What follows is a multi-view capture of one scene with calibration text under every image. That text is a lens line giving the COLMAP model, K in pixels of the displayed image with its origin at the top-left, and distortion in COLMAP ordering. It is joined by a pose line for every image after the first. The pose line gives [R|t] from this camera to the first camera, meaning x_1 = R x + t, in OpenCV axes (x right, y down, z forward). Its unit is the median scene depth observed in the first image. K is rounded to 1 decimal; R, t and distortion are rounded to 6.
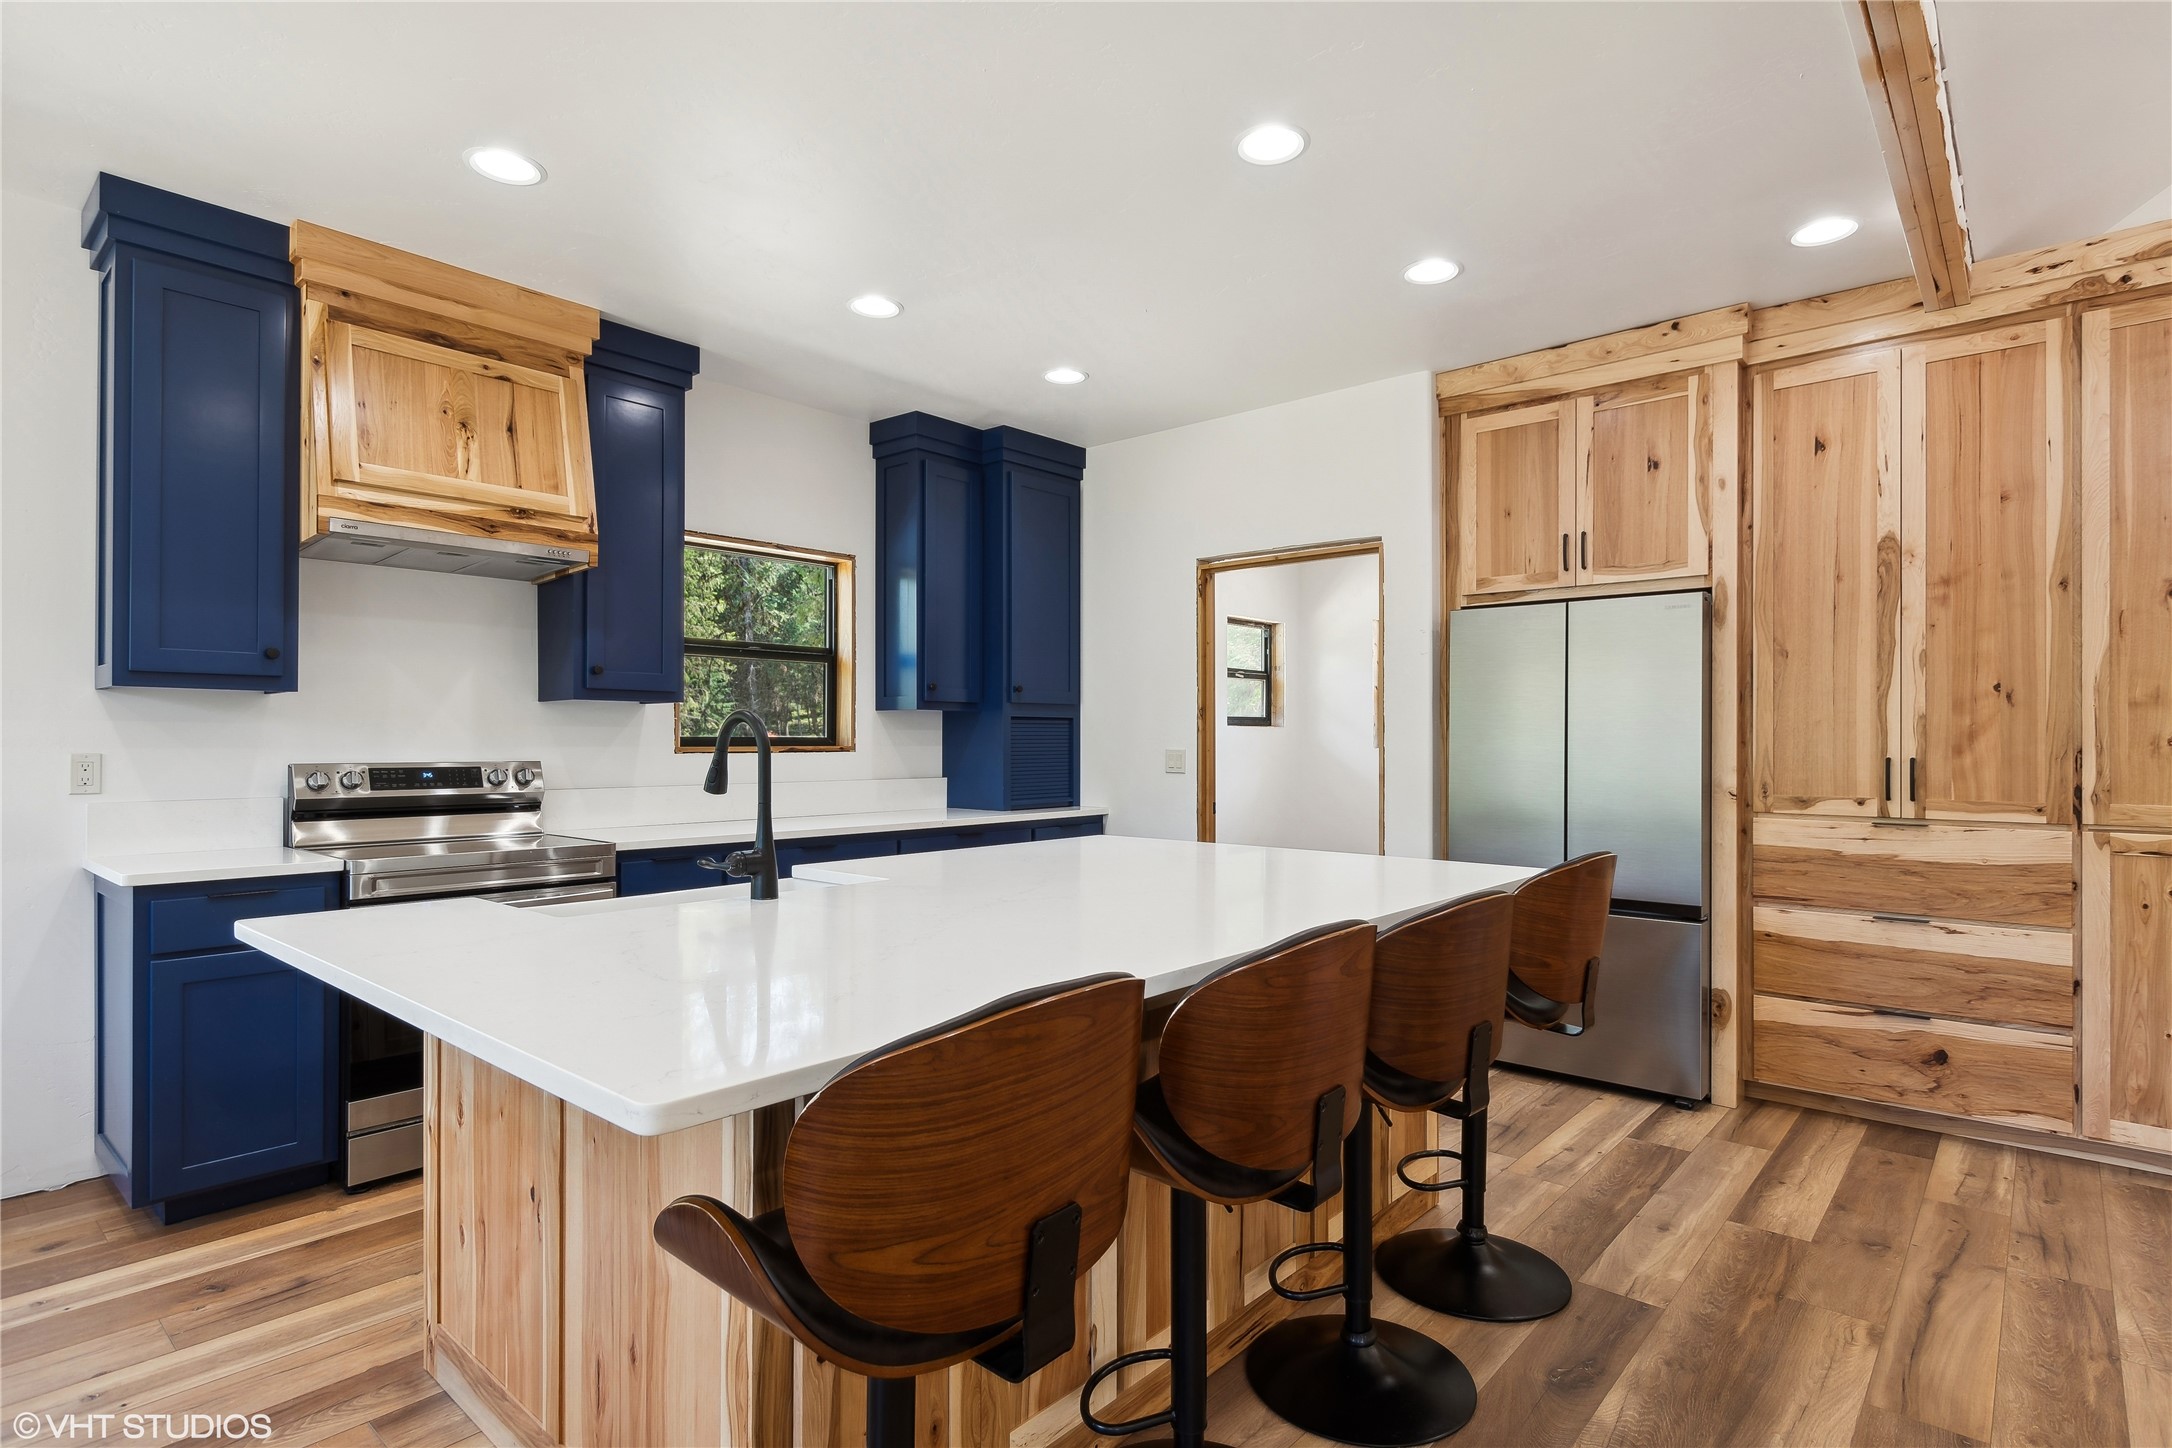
lens RADIAL K [[1102.6, 0, 1098.4], [0, 1102.6, 737.0], [0, 0, 1]] dist [-0.003861, -0.000272]
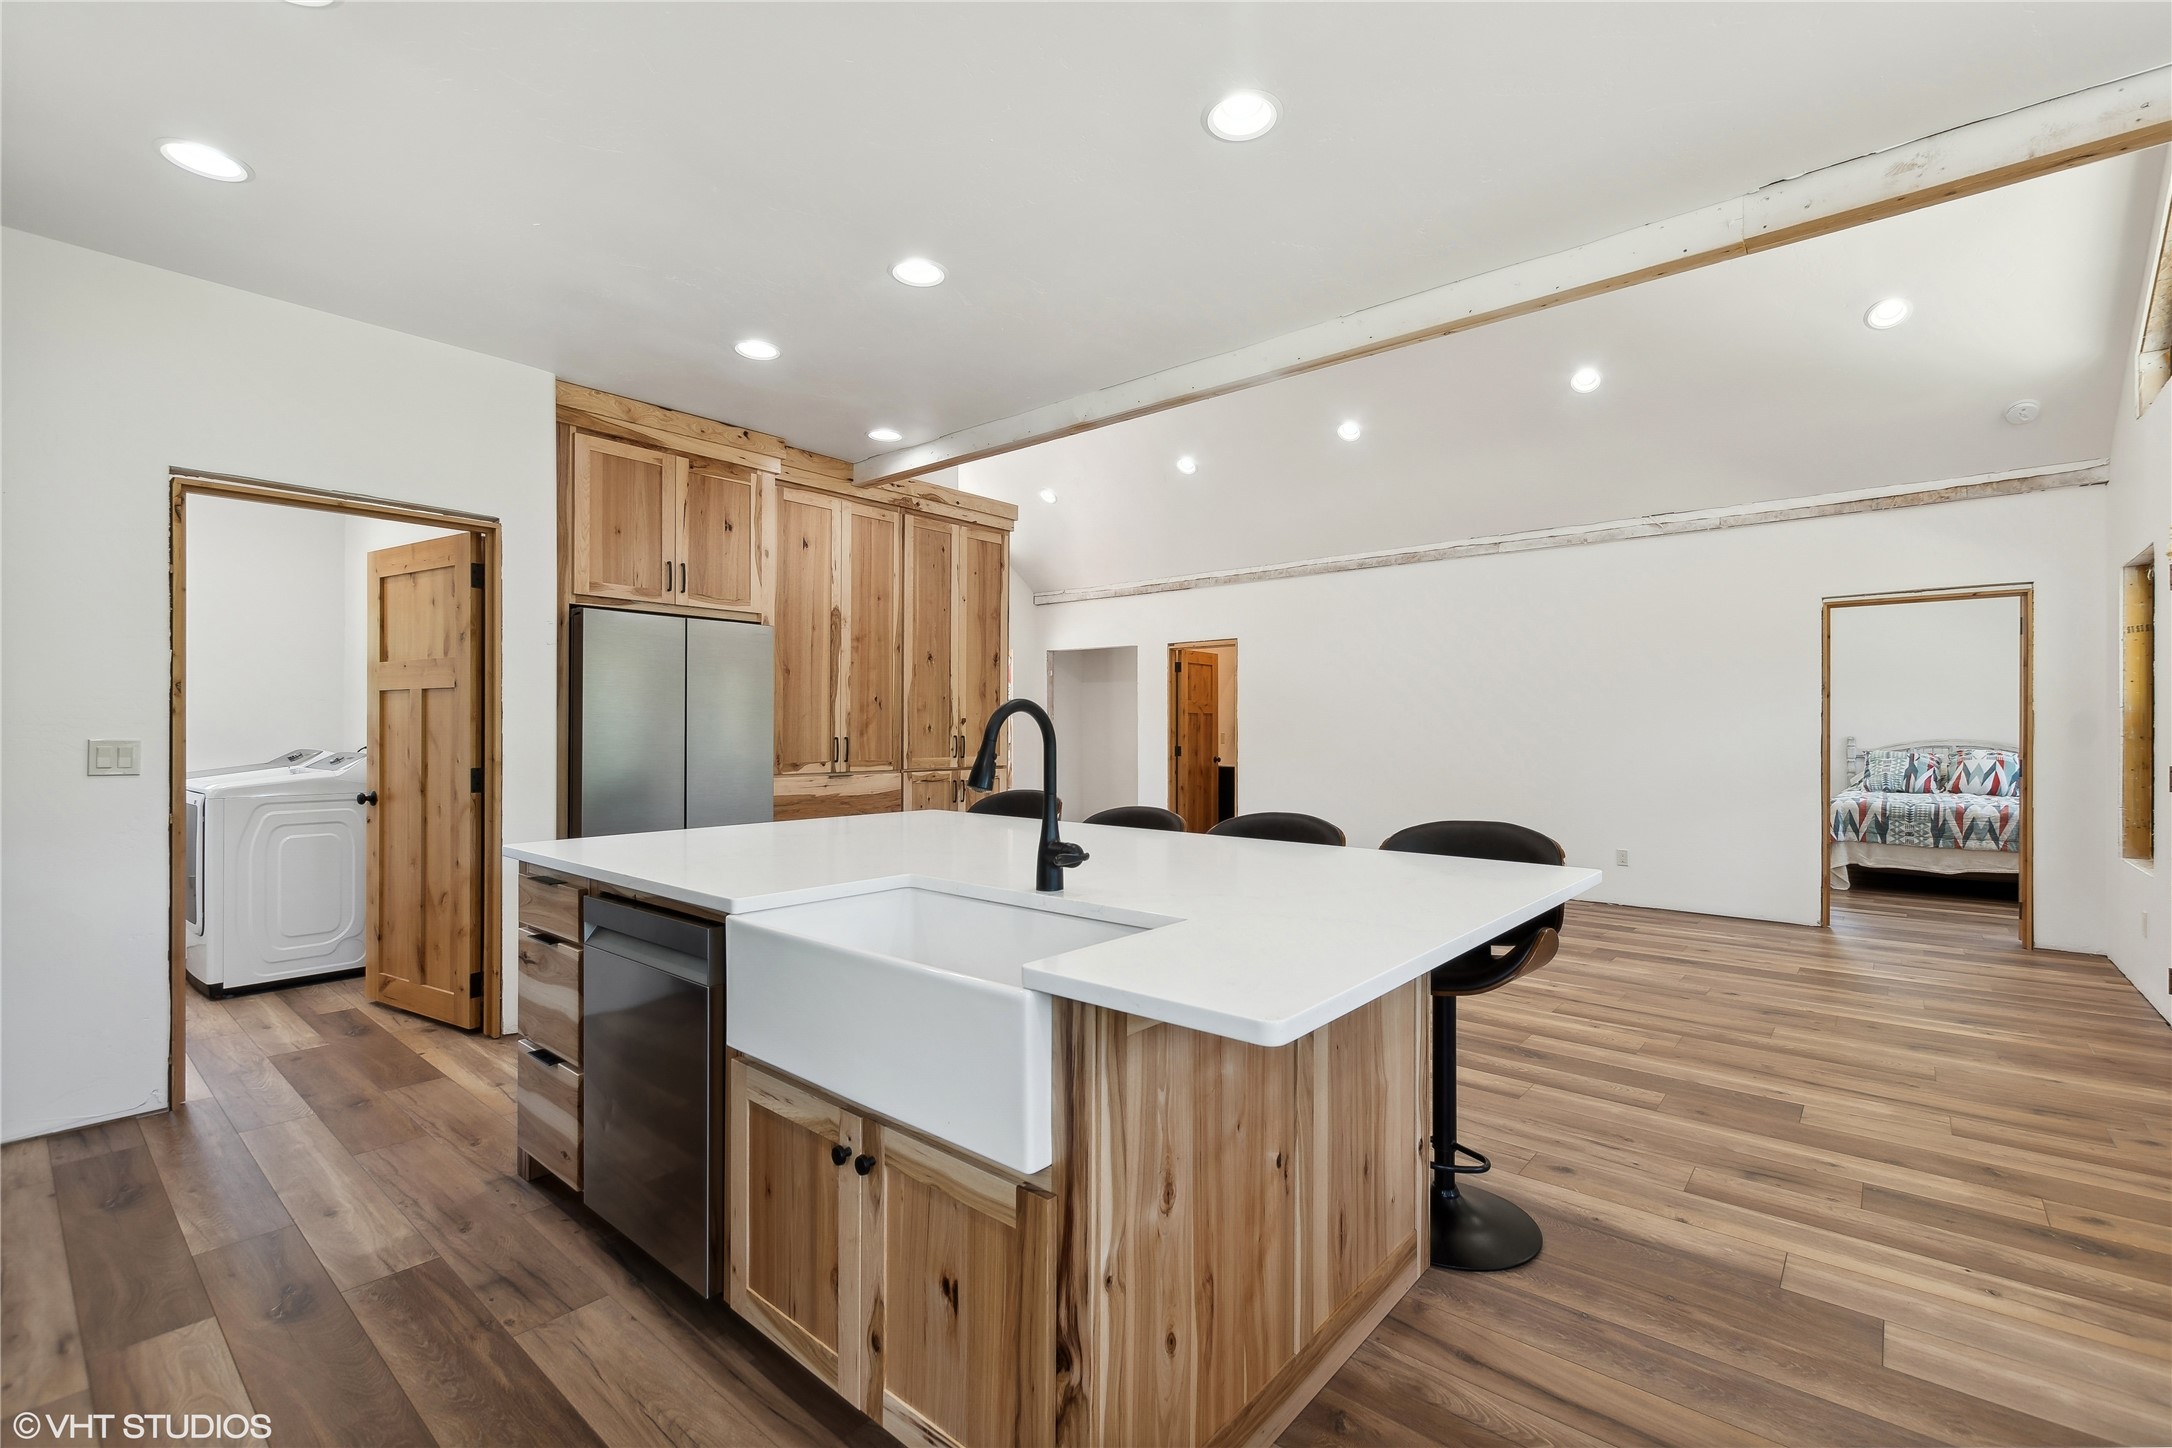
lens RADIAL K [[940.7, 0, 1072.6], [0, 940.7, 727.0], [0, 0, 1]] dist [-0.000854, -0.000077]
pose [[0.006123, -0.001242, 0.999980, -0.755727], [-0.006691, 0.999977, 0.001282, -0.001833], [-0.999959, -0.006699, 0.006115, 0.634972]]
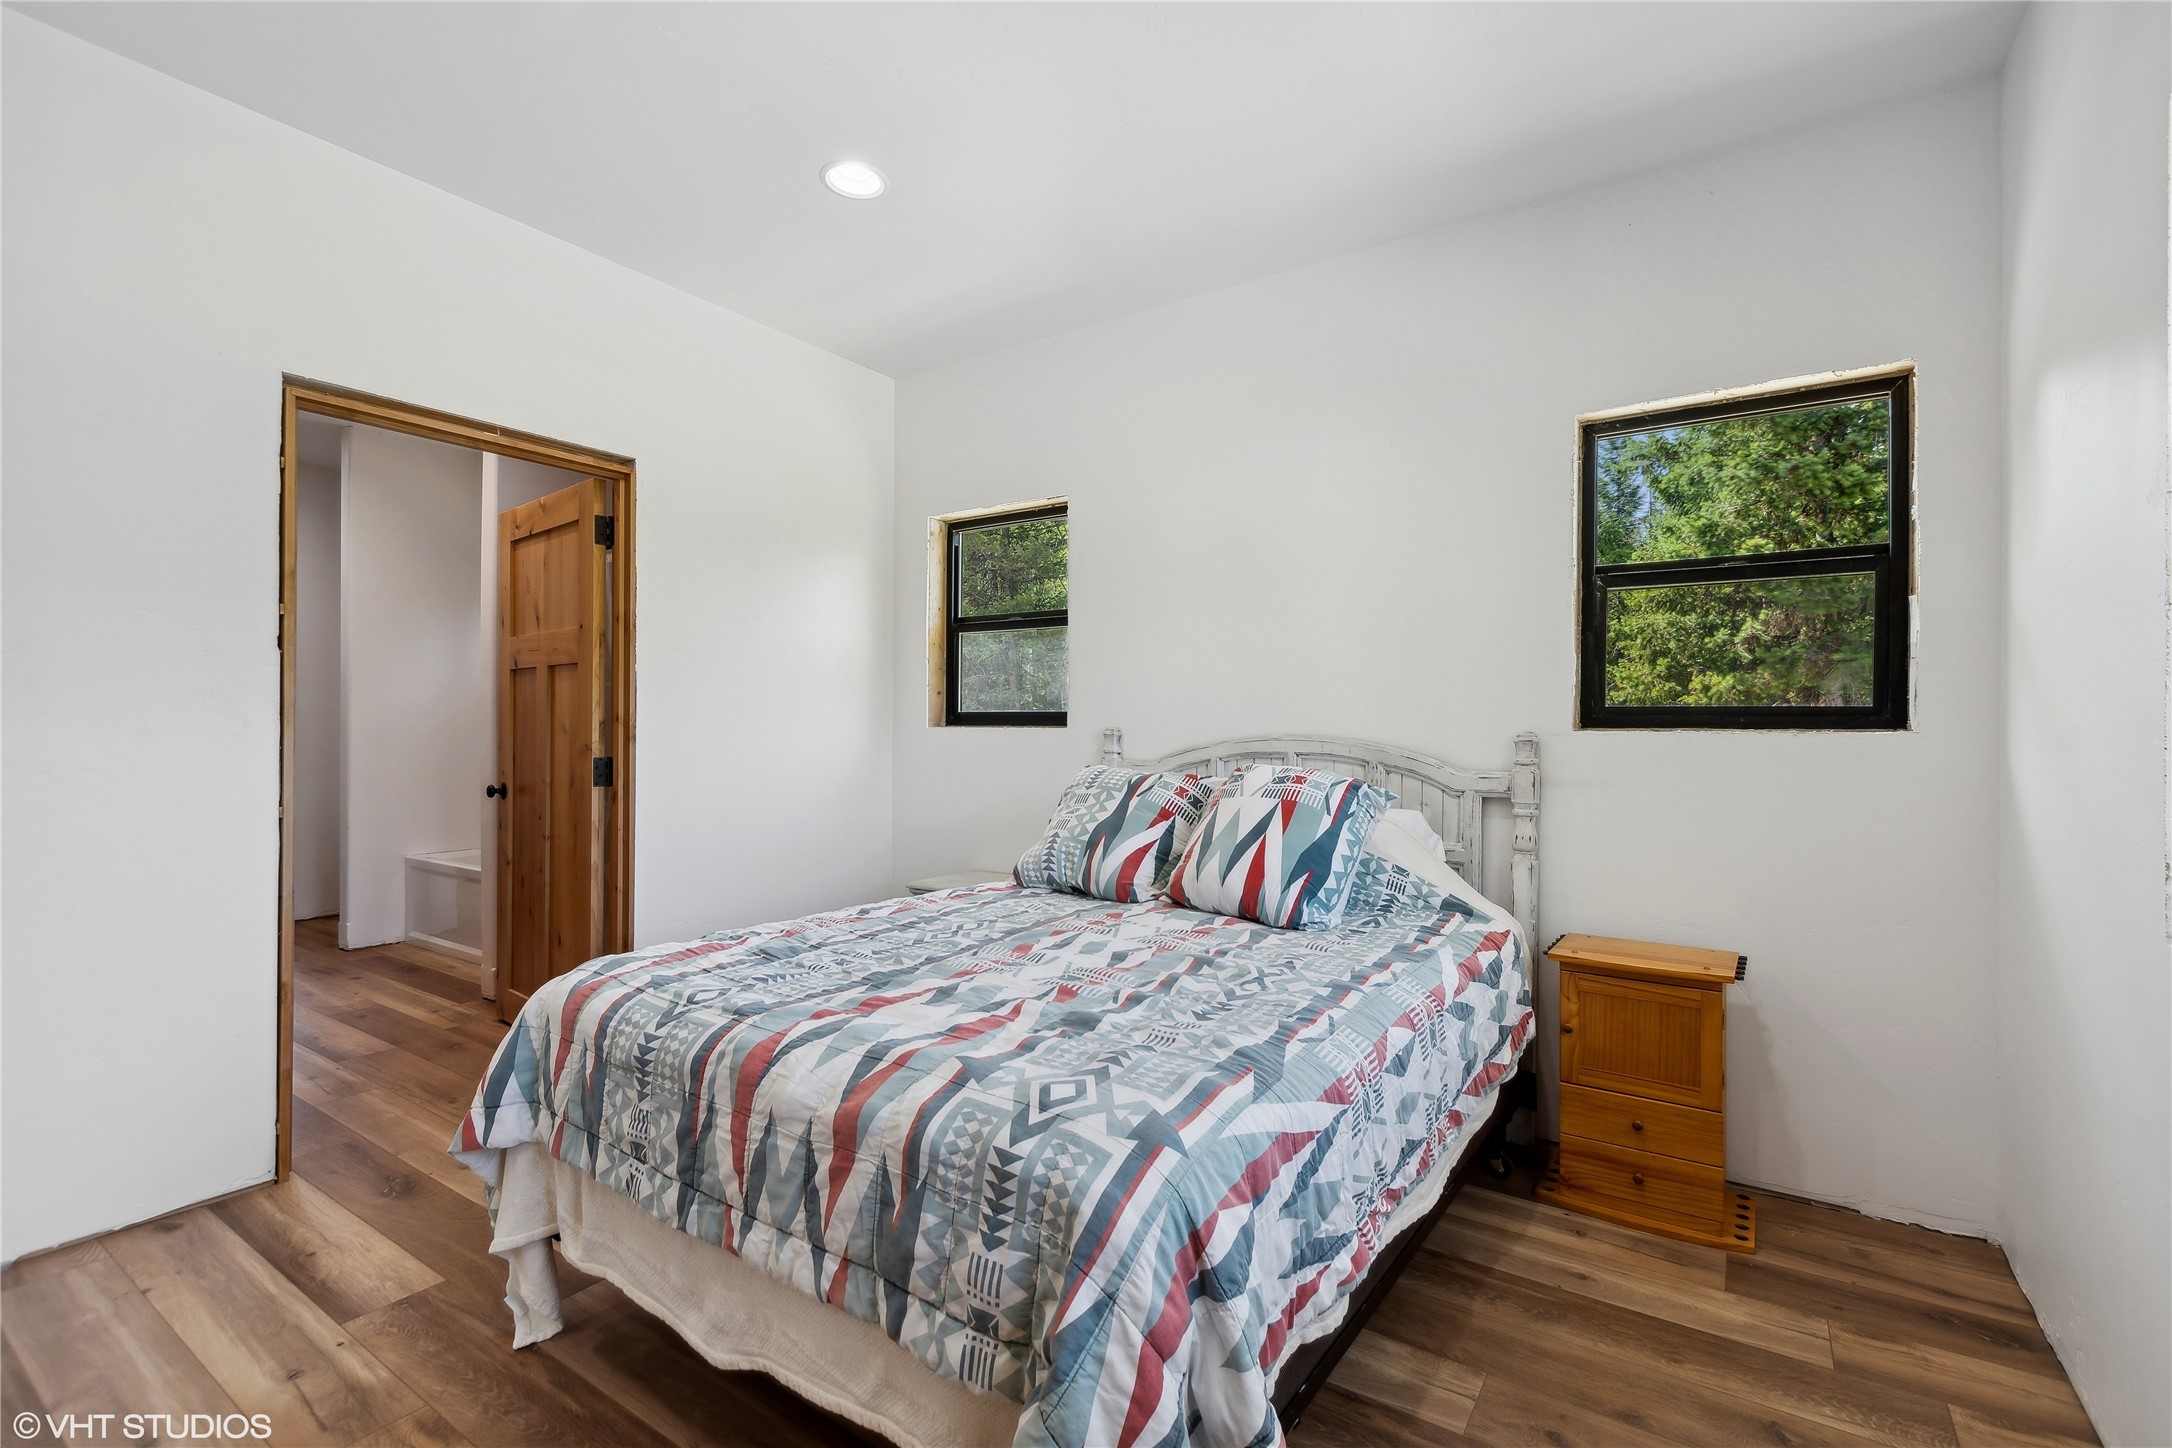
lens RADIAL K [[959.7, 0, 1082.5], [0, 959.7, 728.9], [0, 0, 1]] dist [0.001828, -0.000111]
pose [[-0.117904, 0.000662, 0.993025, 0.760639], [-0.011747, 0.999929, -0.002061, 0.016192], [-0.992956, -0.011908, -0.117888, -1.261070]]
